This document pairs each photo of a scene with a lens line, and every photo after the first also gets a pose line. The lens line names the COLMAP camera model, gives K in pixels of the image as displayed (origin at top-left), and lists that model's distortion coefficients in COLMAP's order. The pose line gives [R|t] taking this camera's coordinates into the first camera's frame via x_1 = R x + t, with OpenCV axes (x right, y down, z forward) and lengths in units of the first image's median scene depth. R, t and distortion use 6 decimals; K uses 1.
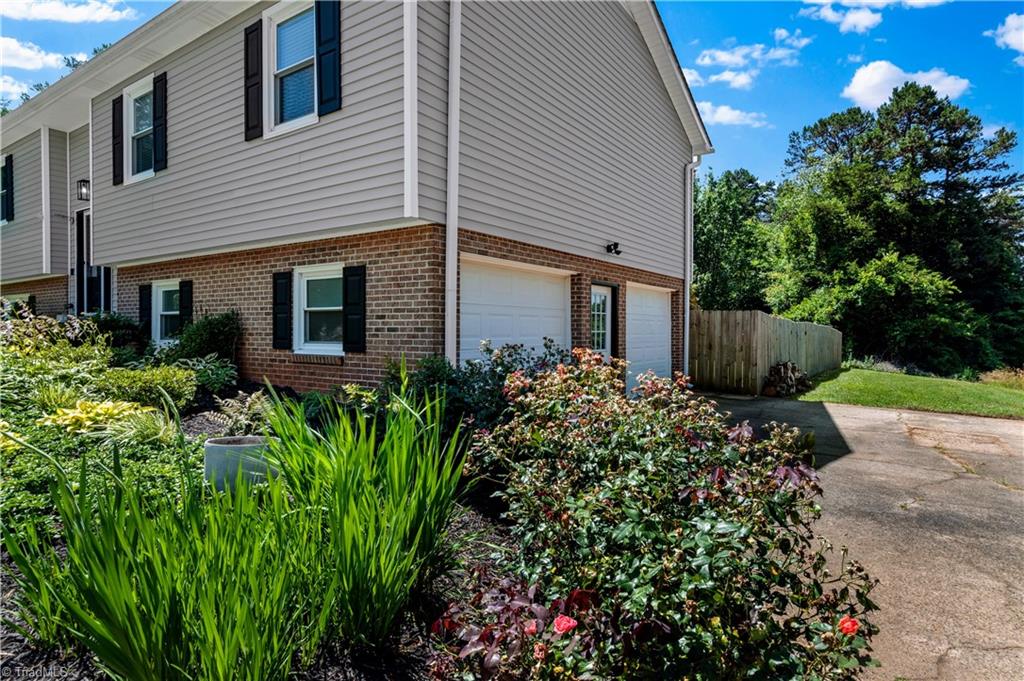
lens RADIAL K [[558.4, 0, 513.5], [0, 558.4, 331.1], [0, 0, 1]] dist [-0.003122, 0.000476]
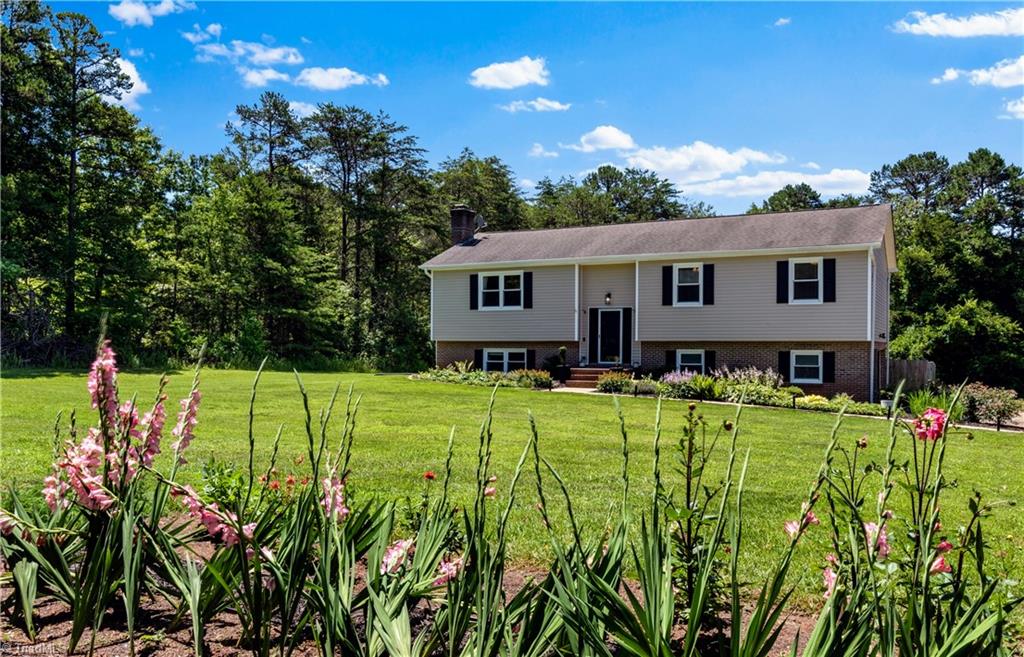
lens RADIAL K [[798.3, 0, 512.0], [0, 798.3, 338.1], [0, 0, 1]] dist [0.003260, -0.001415]
pose [[0.994312, 0.002884, 0.106465, -0.482074], [-0.000973, 0.999837, -0.018003, -0.023334], [-0.106499, 0.017797, 0.994153, -0.596309]]
